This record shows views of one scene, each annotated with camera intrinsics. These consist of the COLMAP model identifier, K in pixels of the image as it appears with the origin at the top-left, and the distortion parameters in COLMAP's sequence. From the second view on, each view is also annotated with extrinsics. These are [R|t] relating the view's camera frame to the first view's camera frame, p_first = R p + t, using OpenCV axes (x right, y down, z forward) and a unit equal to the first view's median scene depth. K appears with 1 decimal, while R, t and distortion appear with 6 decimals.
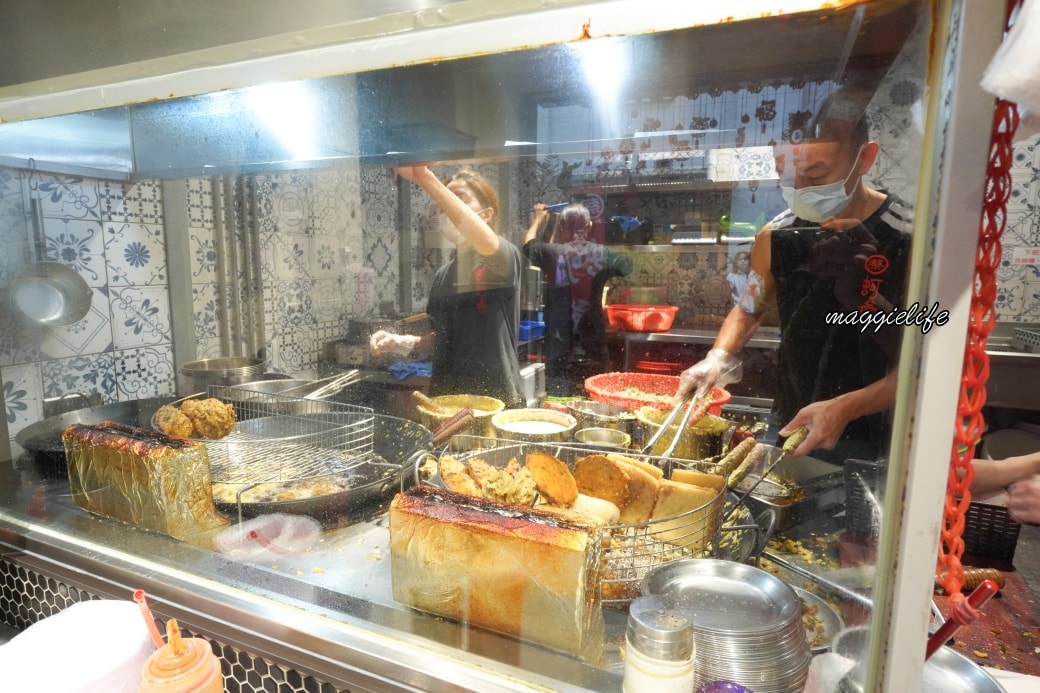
lens RADIAL K [[603.7, 0, 522.0], [0, 603.7, 345.8], [0, 0, 1]] dist [-0.004834, -0.000300]
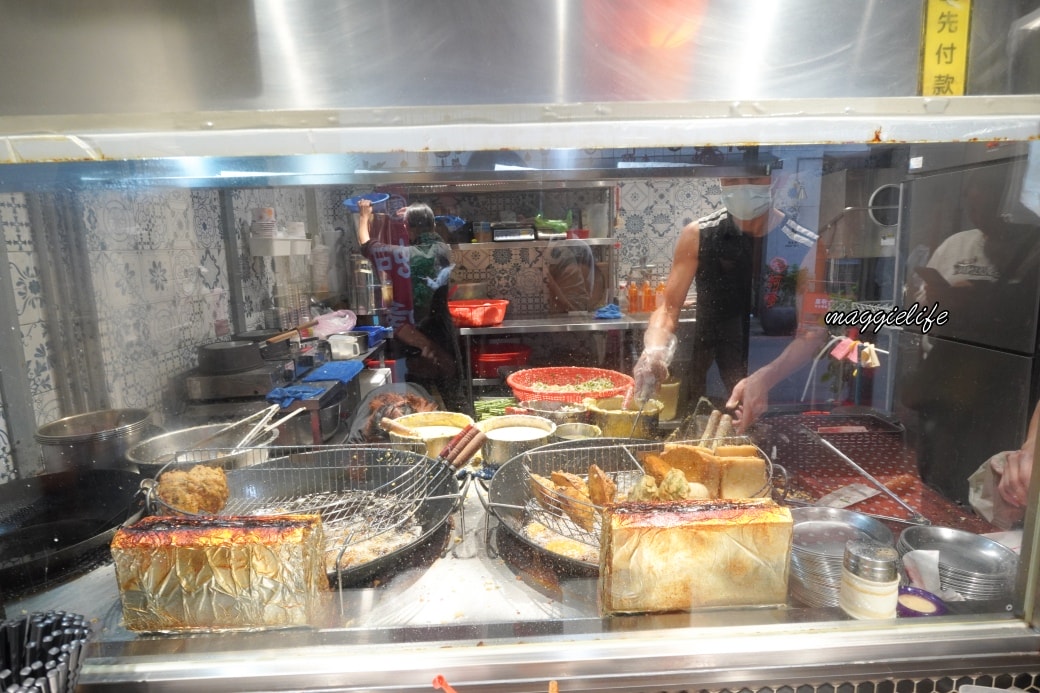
lens RADIAL K [[603.7, 0, 525.9], [0, 603.7, 345.9], [0, 0, 1]] dist [-0.004834, -0.000300]
pose [[0.895404, -0.109870, 0.431487, -0.254253], [0.099996, 0.993943, 0.045582, -0.040094], [-0.433882, 0.002333, 0.900967, 0.026286]]
